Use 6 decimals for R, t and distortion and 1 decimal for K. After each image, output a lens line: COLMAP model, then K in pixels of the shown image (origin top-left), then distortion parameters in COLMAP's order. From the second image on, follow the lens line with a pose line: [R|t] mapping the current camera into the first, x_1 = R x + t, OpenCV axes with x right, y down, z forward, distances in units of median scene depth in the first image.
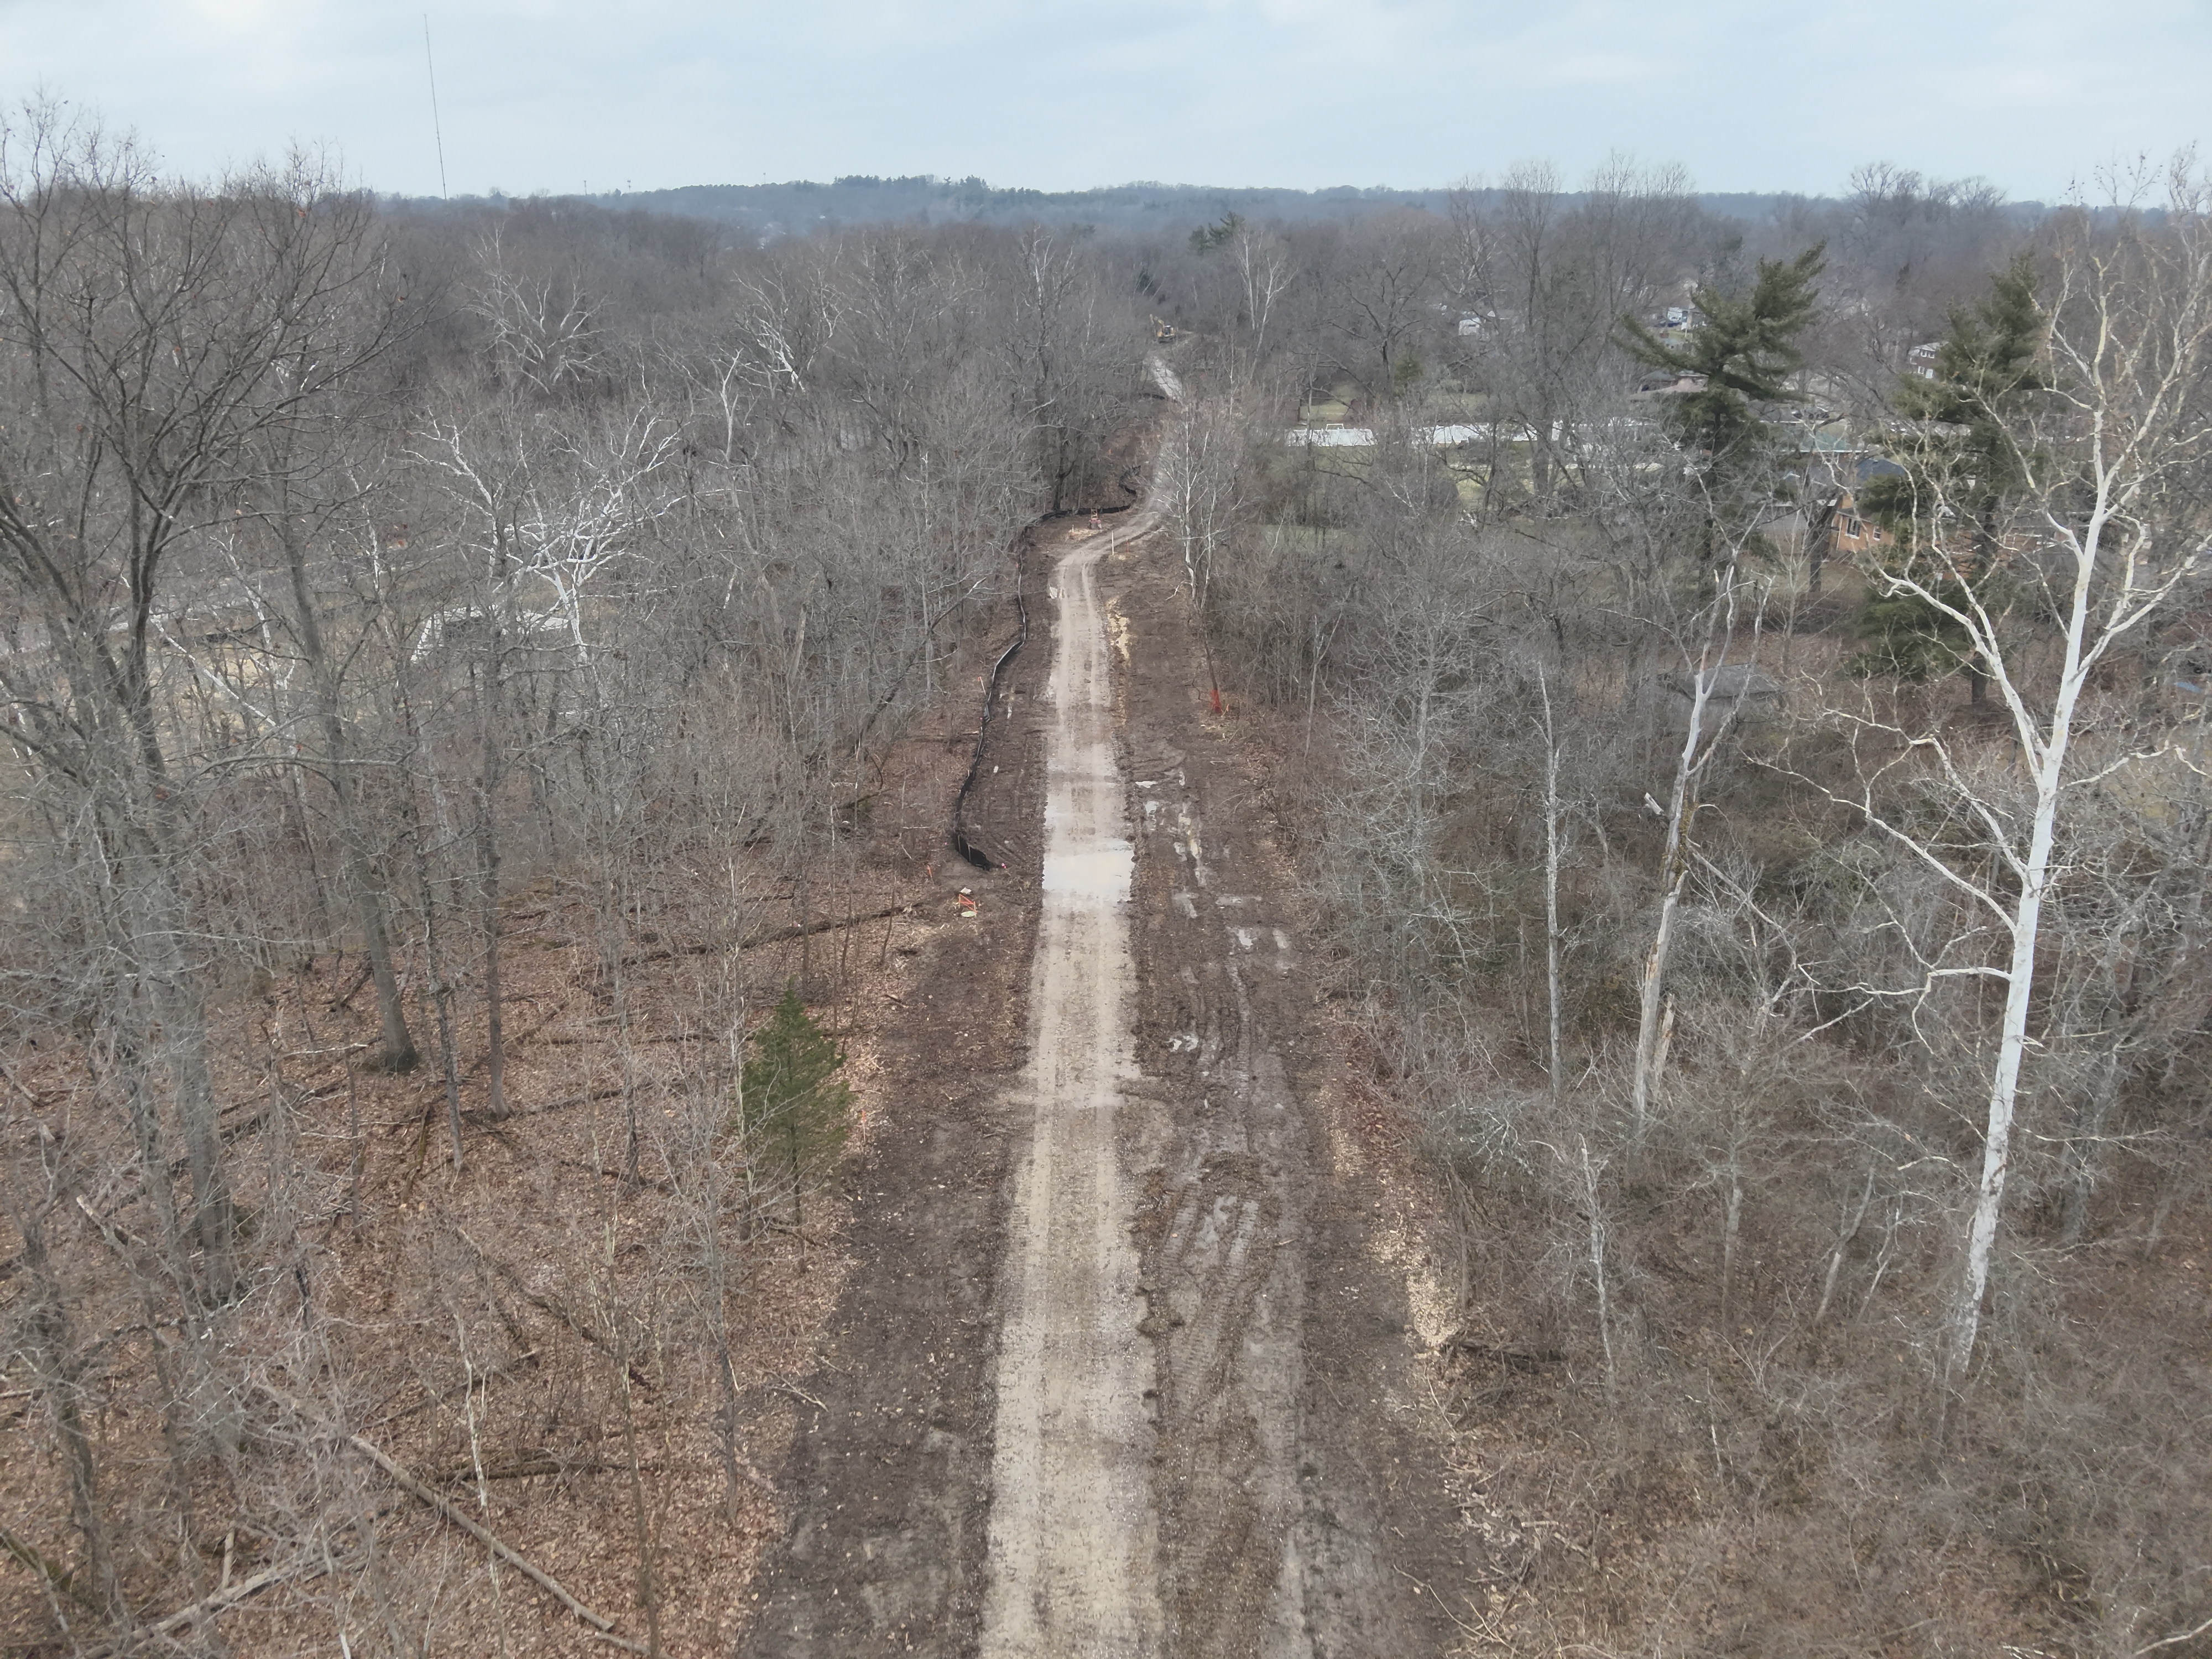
lens RADIAL K [[1604.9, 0, 1104.4], [0, 1604.9, 867.6], [0, 0, 1]] dist [0.159575, -0.295211]
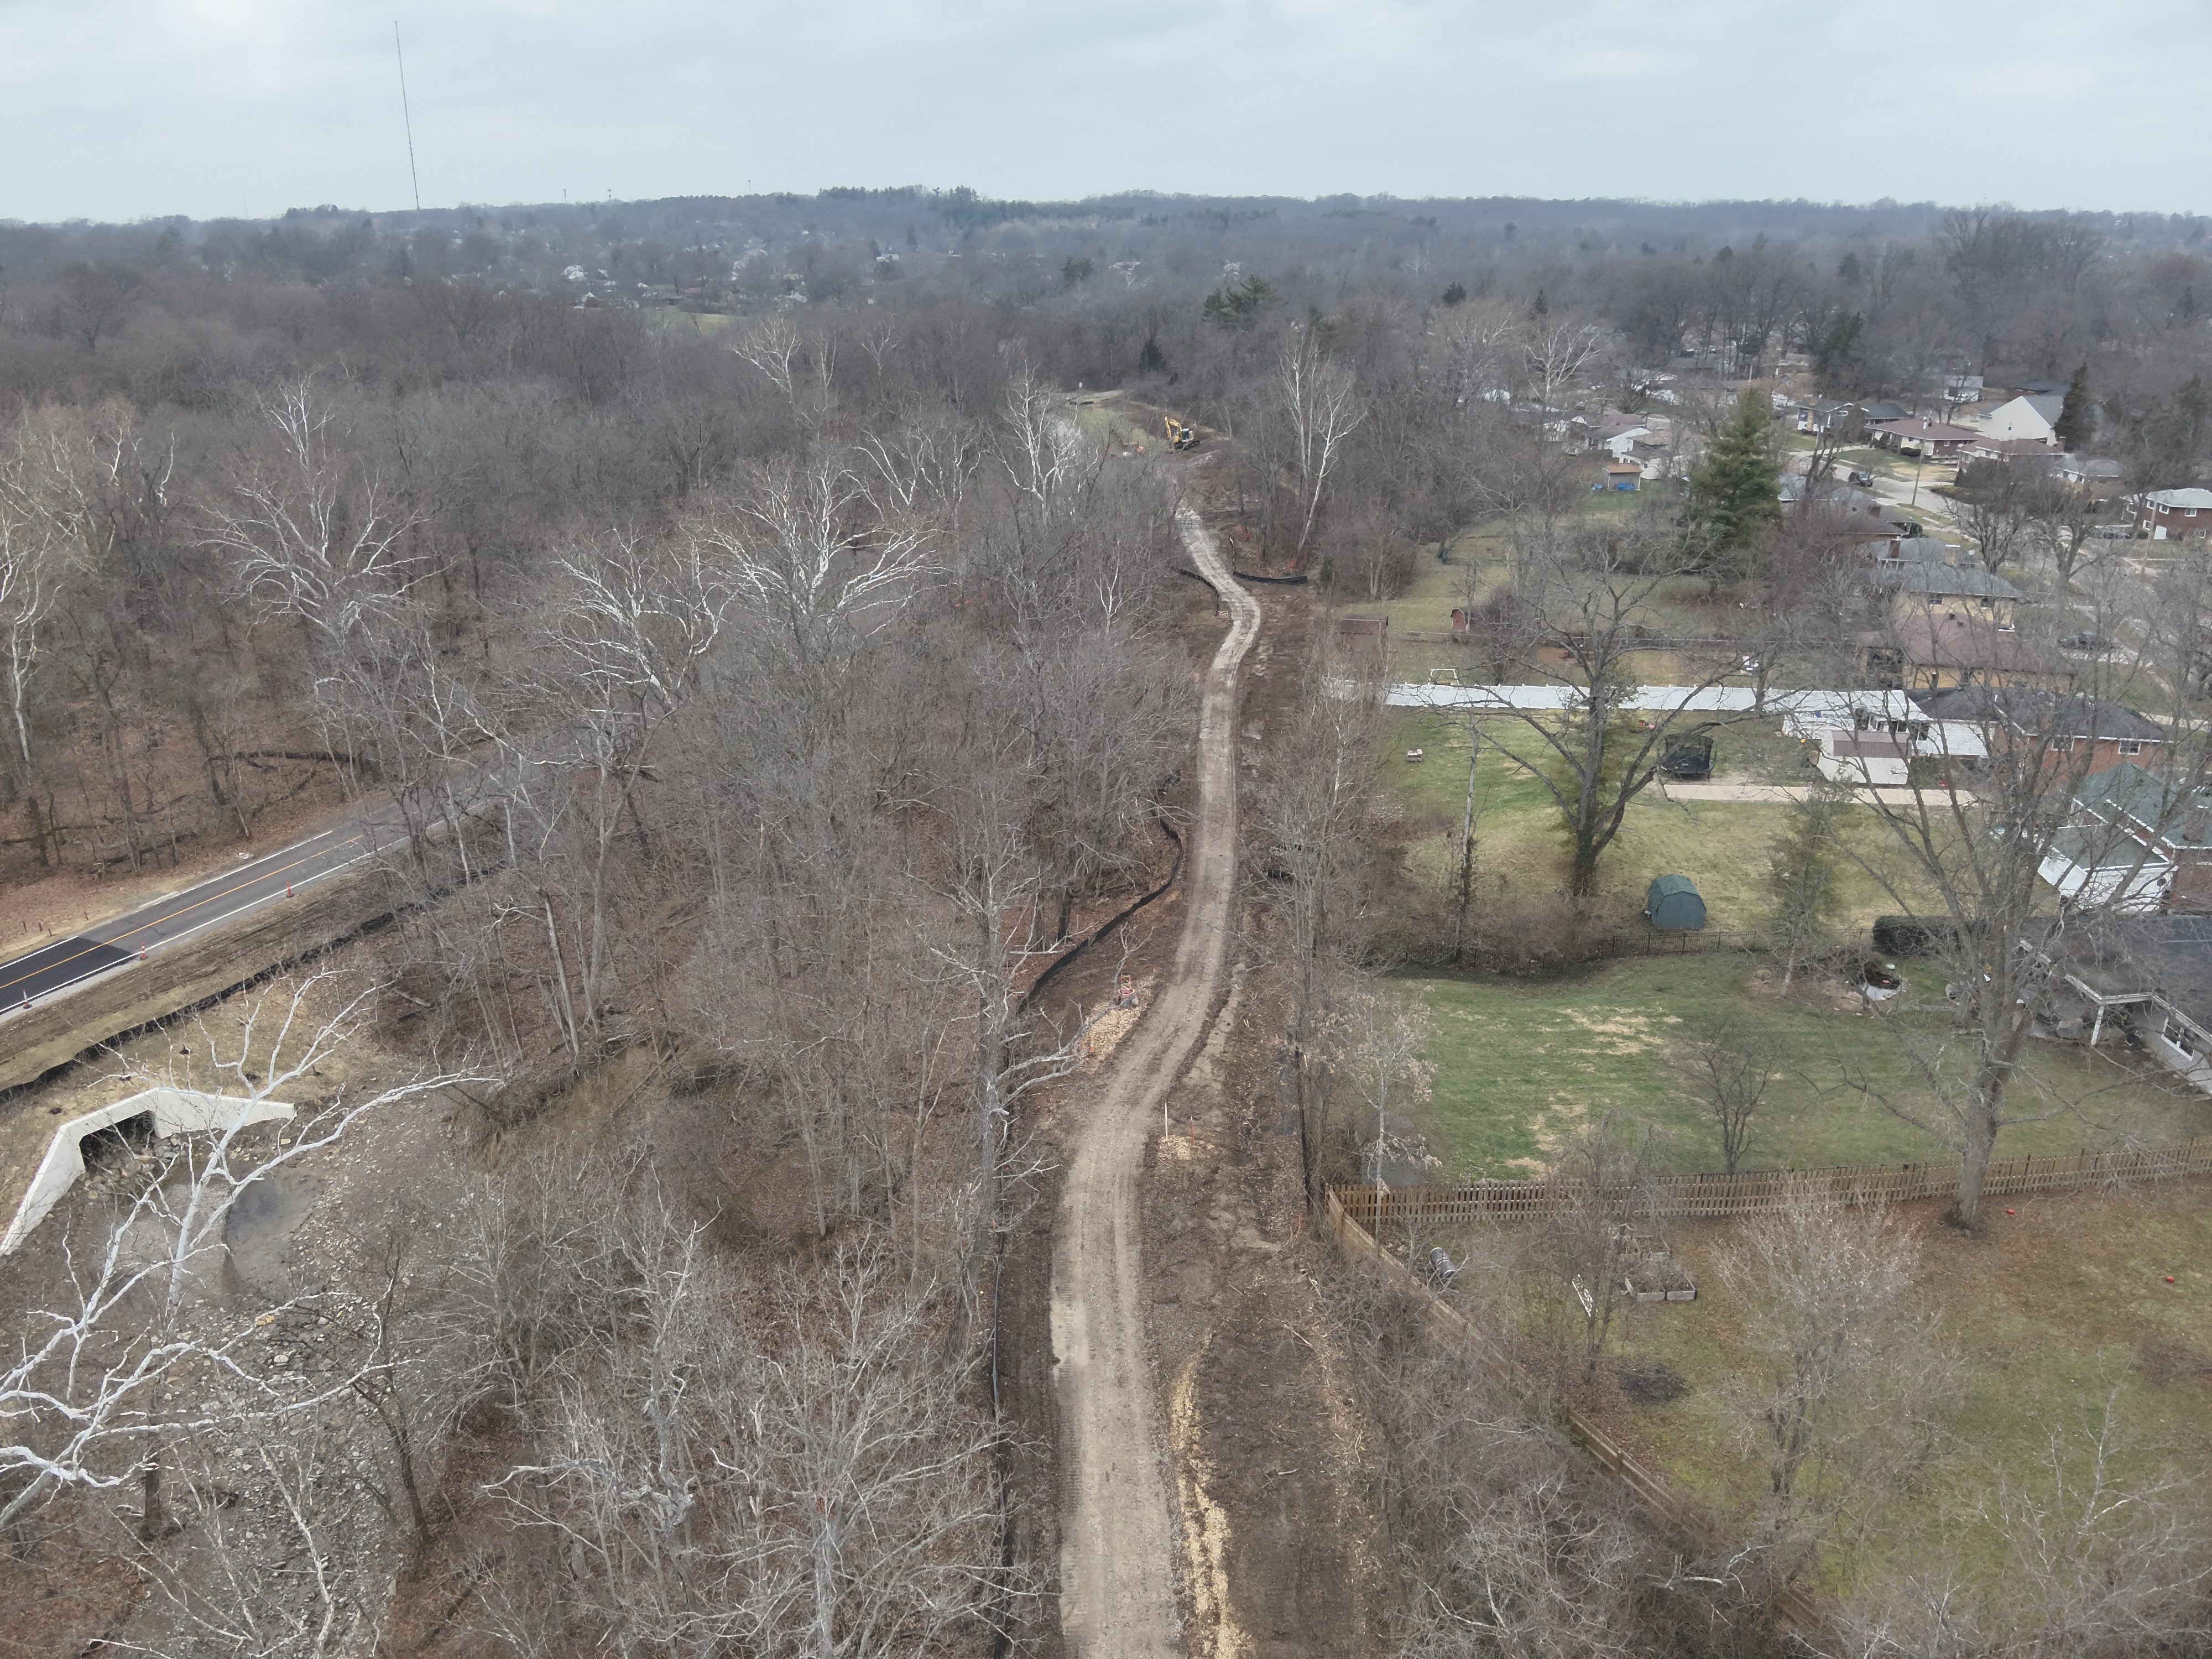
lens RADIAL K [[1622.4, 0, 1105.9], [0, 1622.4, 841.8], [0, 0, 1]] dist [0.118246, -0.220640]
pose [[0.999979, -0.005118, 0.003864, -0.024380], [0.005169, 0.999898, -0.013317, -0.402591], [-0.003796, 0.013337, 0.999904, 0.603274]]
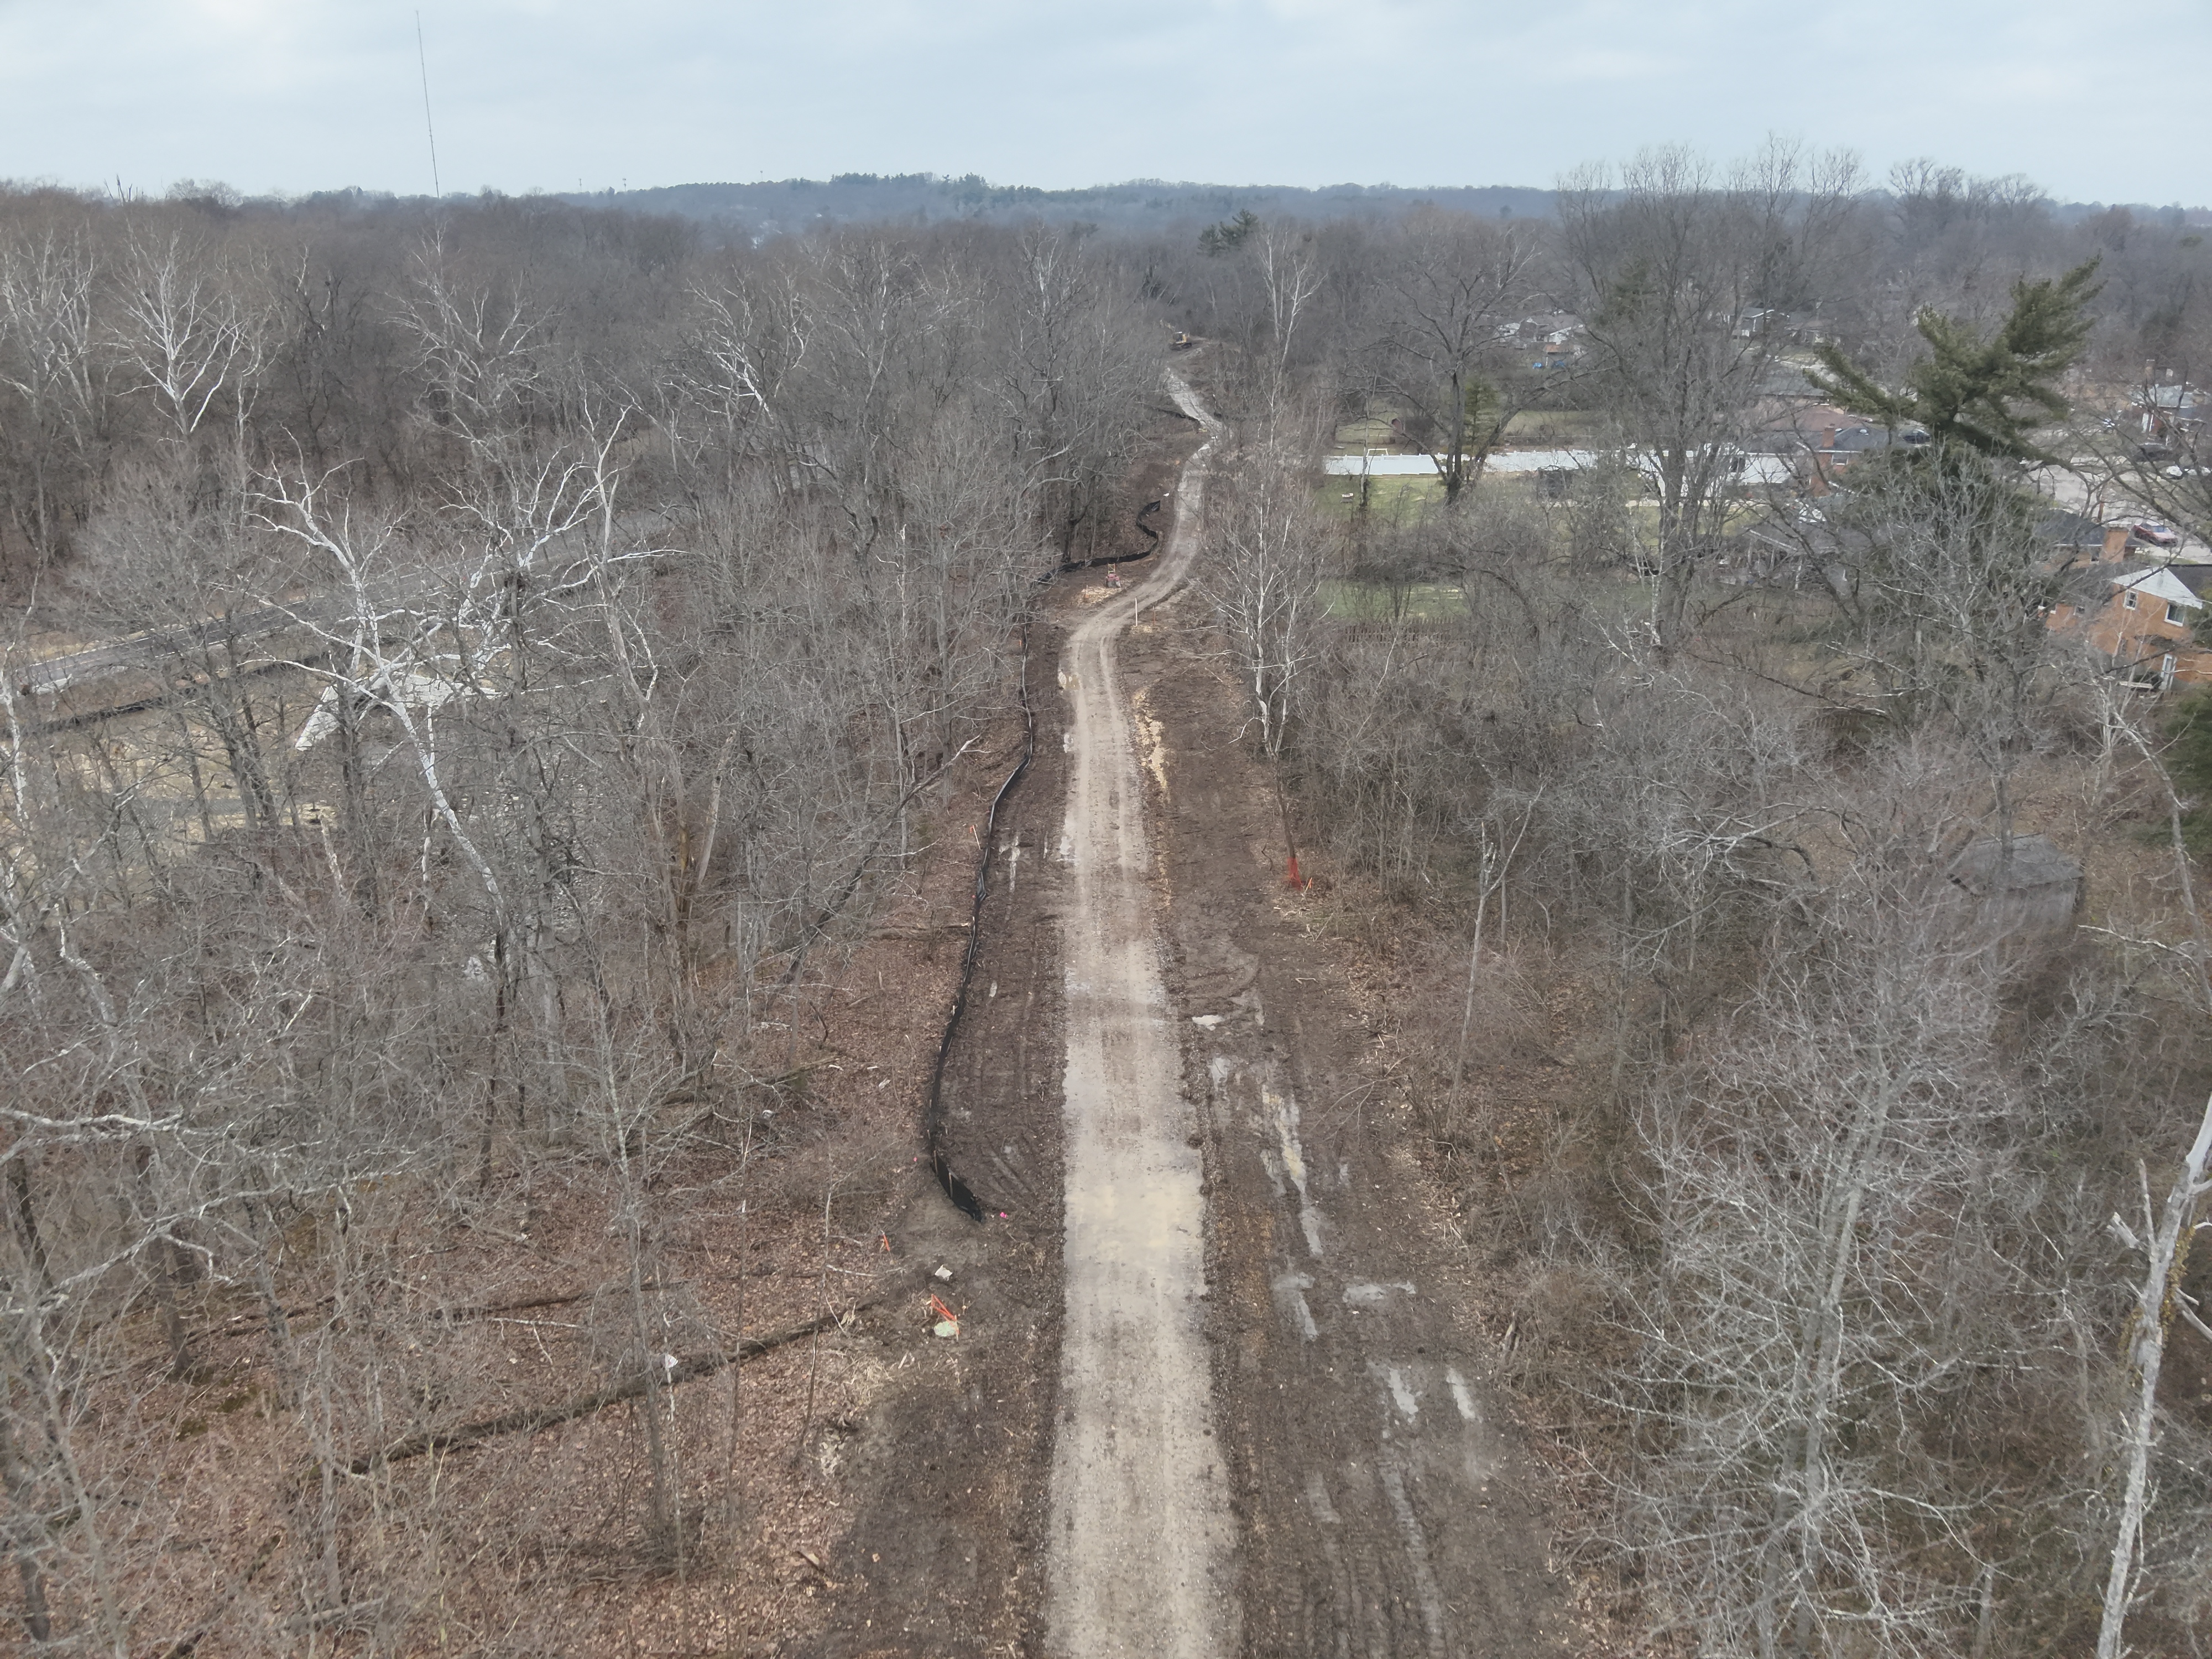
lens RADIAL K [[1604.9, 0, 1104.4], [0, 1604.9, 867.6], [0, 0, 1]] dist [0.159575, -0.295211]
pose [[0.999999, -0.001133, -0.000180, -0.015511], [0.001133, 0.999999, 0.000860, -0.098553], [0.000179, -0.000860, 1.000000, 0.247458]]
